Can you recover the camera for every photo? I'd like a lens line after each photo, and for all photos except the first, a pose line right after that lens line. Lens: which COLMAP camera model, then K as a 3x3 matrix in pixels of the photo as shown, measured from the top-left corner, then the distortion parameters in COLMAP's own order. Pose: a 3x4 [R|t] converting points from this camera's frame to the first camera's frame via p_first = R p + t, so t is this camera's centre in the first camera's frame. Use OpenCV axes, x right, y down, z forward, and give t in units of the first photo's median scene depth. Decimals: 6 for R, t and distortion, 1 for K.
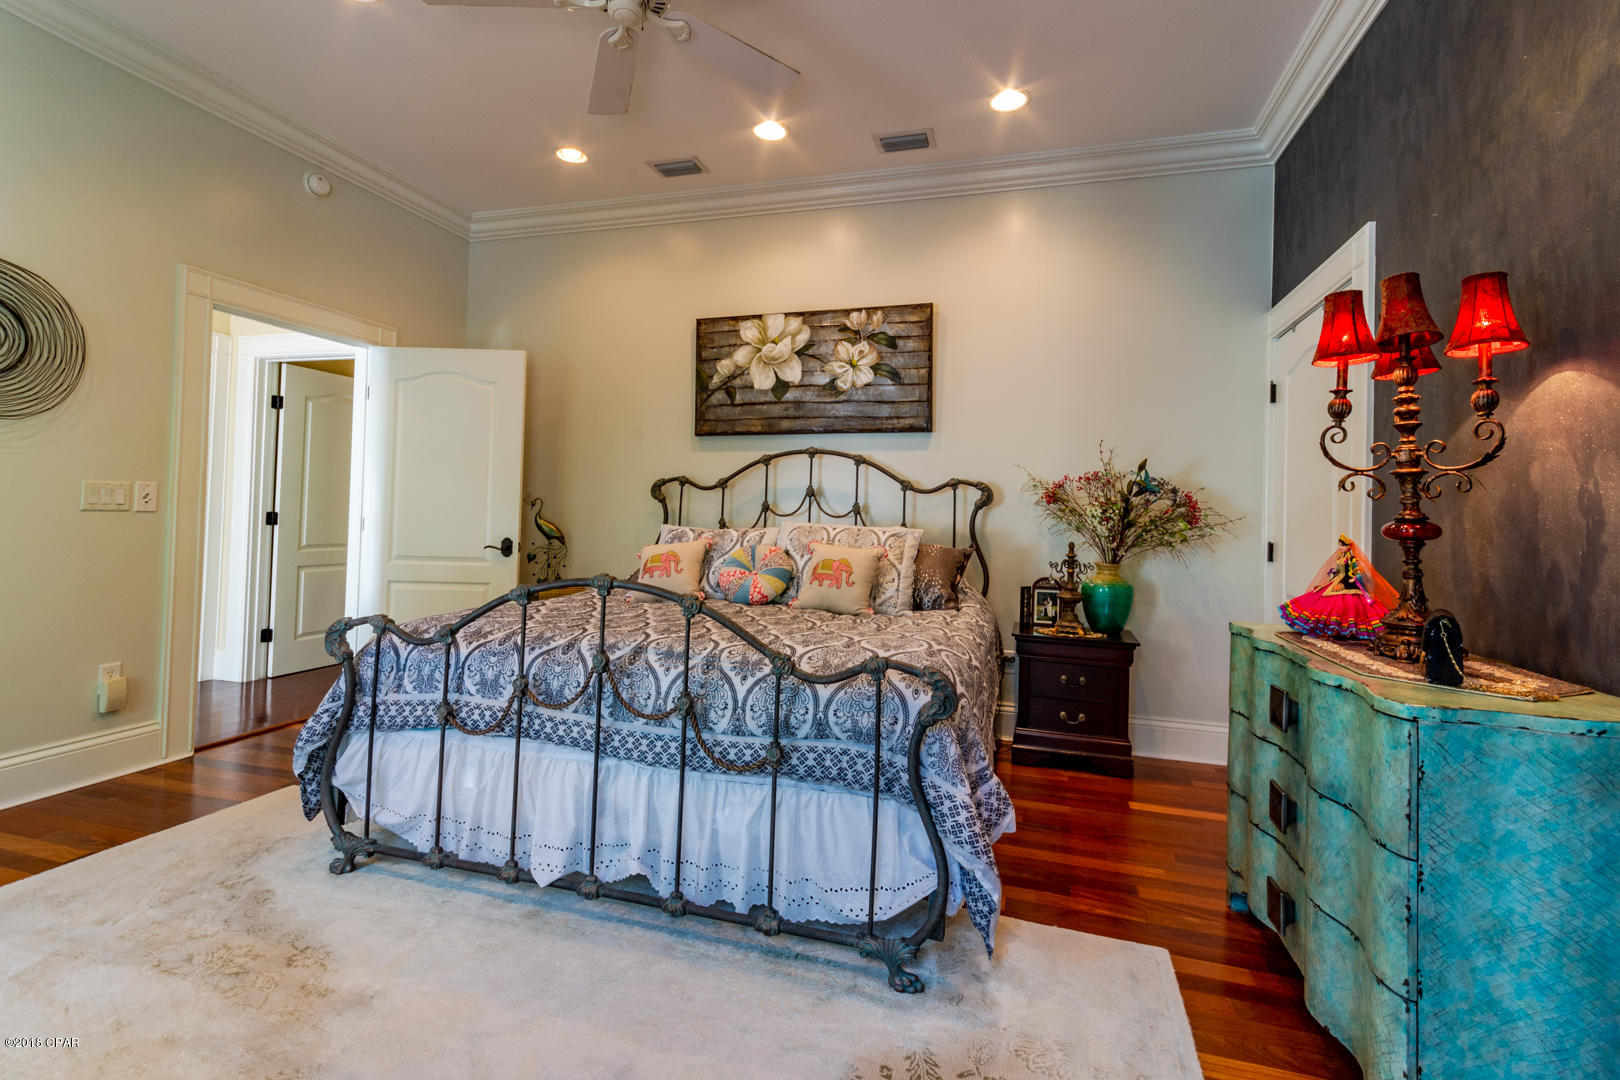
lens RADIAL K [[742.0, 0, 813.1], [0, 742.0, 499.2], [0, 0, 1]] dist [0.002878, 0.000572]
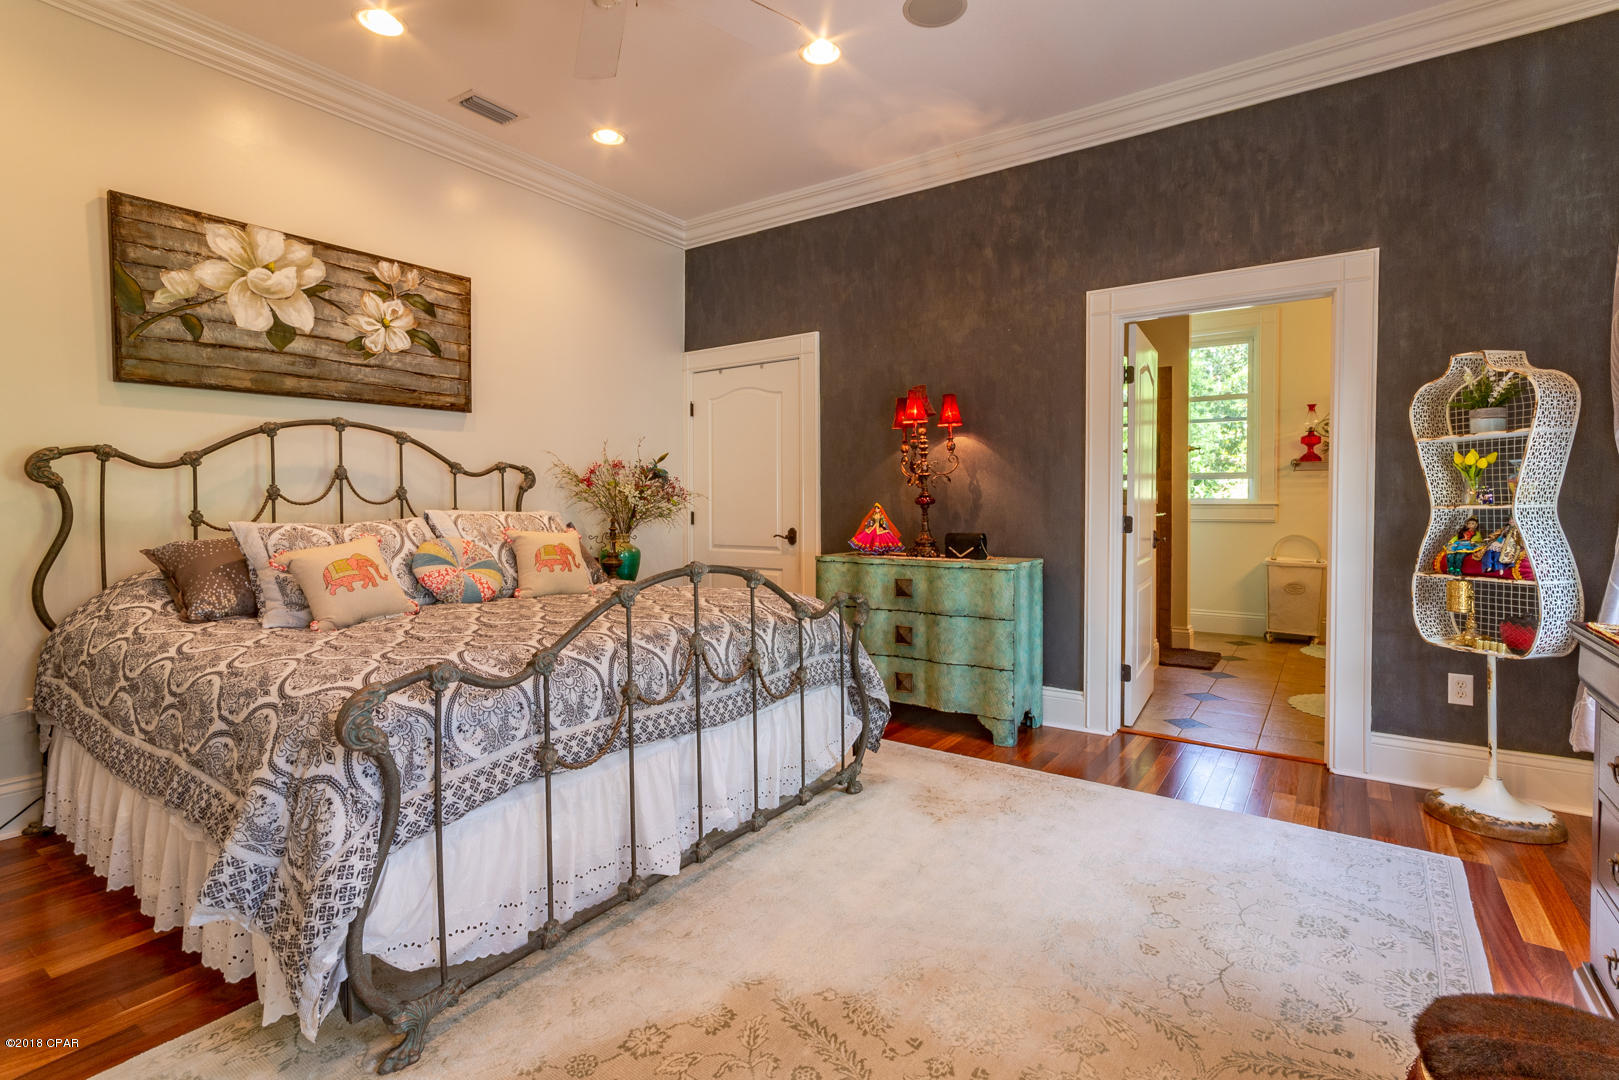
lens RADIAL K [[759.5, 0, 811.9], [0, 759.5, 518.8], [0, 0, 1]] dist [0.003869, 0.000765]
pose [[0.311954, -0.049283, 0.948818, -0.632116], [-0.009811, 0.998433, 0.055086, -0.011042], [-0.950047, -0.026493, 0.310982, 0.256055]]
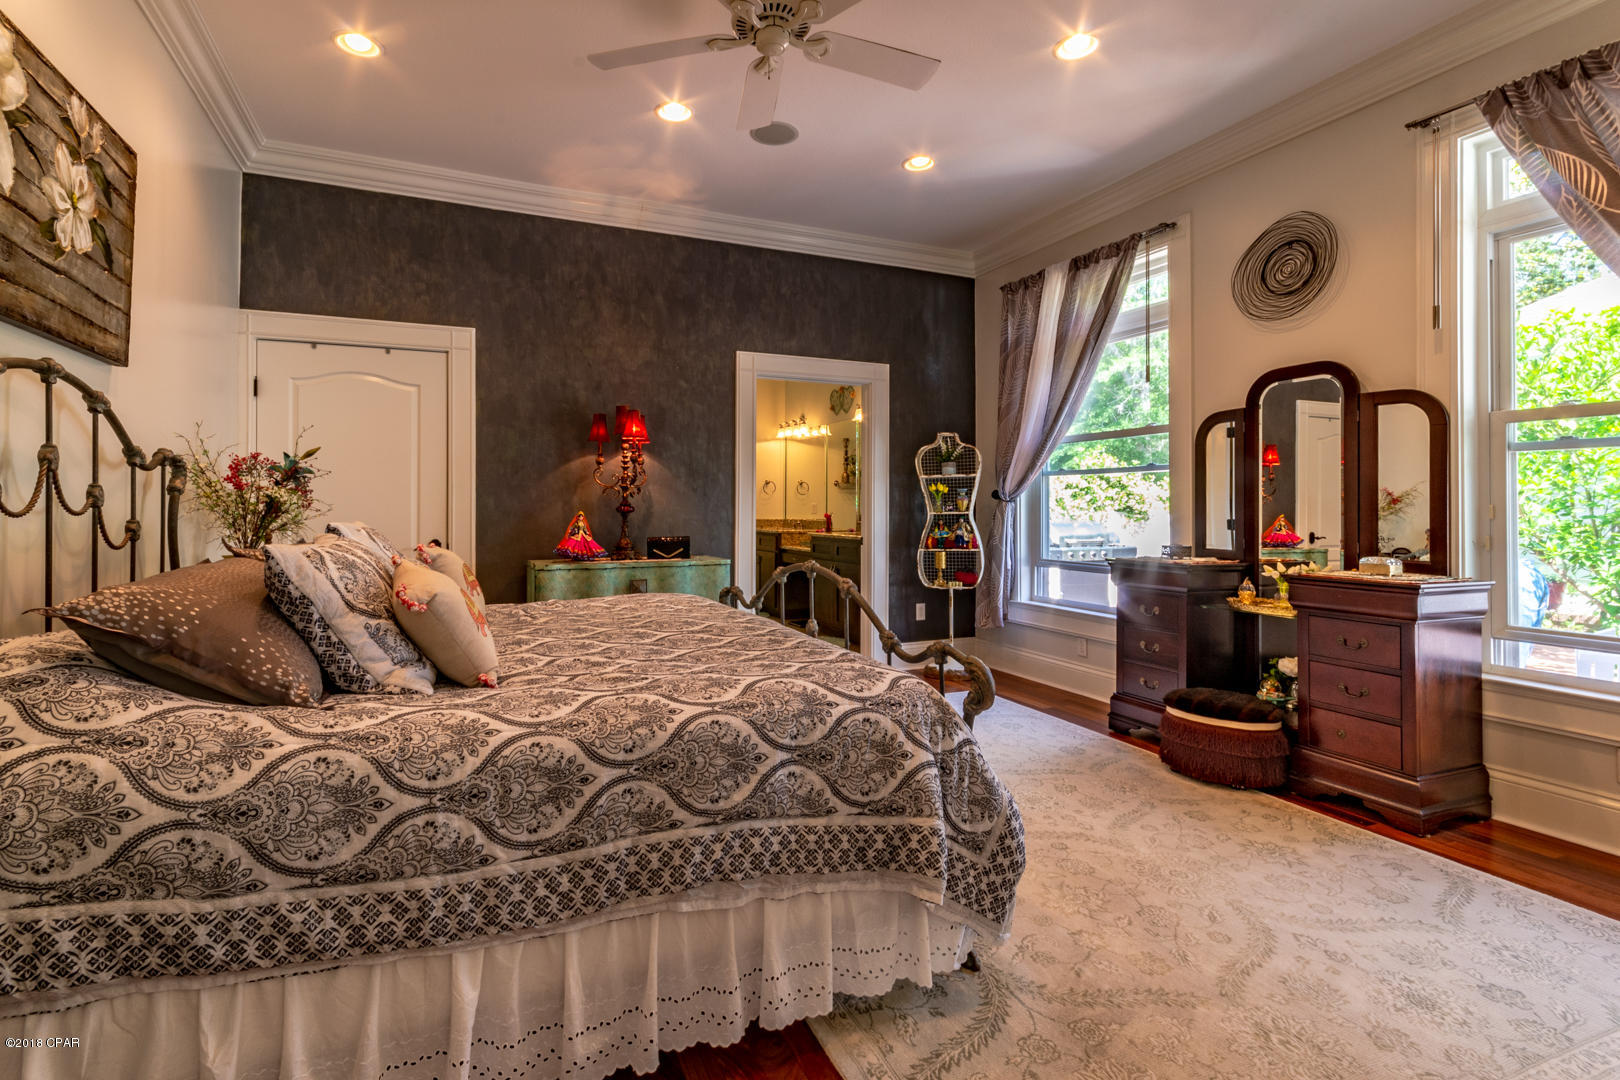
lens RADIAL K [[769.1, 0, 758.6], [0, 769.1, 507.3], [0, 0, 1]] dist [0.000757, 0.000742]
pose [[-0.623215, -0.025062, 0.781649, -0.632311], [-0.032203, 0.999461, 0.006370, 0.002543], [-0.781387, -0.021202, -0.623687, 0.957999]]
